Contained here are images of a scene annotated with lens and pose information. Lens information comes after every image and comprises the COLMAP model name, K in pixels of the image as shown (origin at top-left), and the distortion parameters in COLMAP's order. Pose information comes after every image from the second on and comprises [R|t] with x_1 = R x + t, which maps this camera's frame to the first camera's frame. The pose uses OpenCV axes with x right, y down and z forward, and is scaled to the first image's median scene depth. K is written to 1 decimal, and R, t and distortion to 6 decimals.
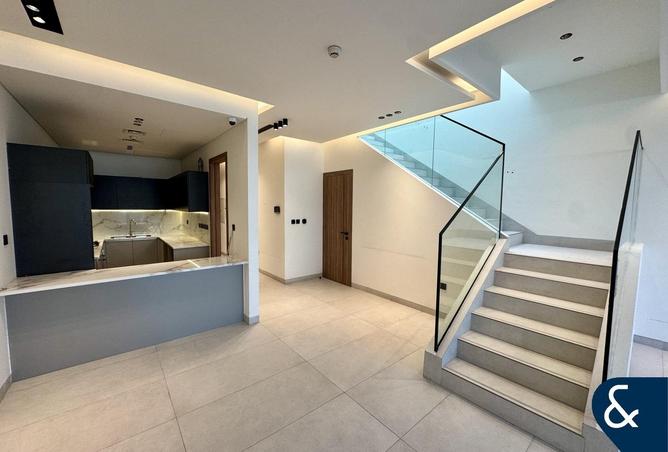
lens RADIAL K [[265.5, 0, 336.3], [0, 265.5, 227.0], [0, 0, 1]] dist [-0.003154, 0.000432]
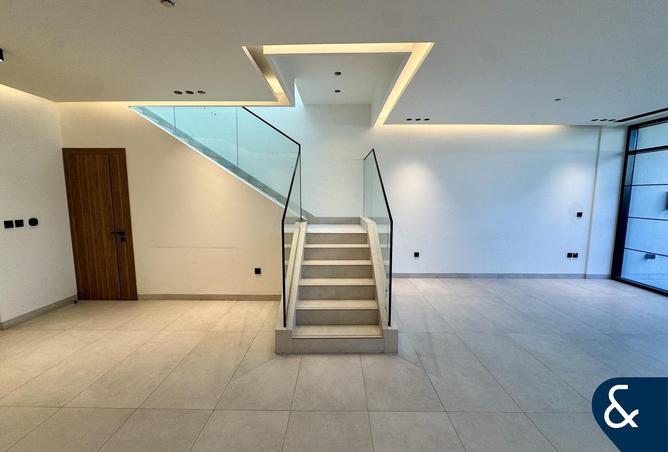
lens RADIAL K [[265.5, 0, 331.8], [0, 265.5, 226.7], [0, 0, 1]] dist [-0.003154, 0.000432]
pose [[0.651296, -0.099802, 0.752232, -0.194705], [0.066208, 0.995007, 0.074688, -0.015449], [-0.755930, 0.001160, 0.654651, 0.073630]]
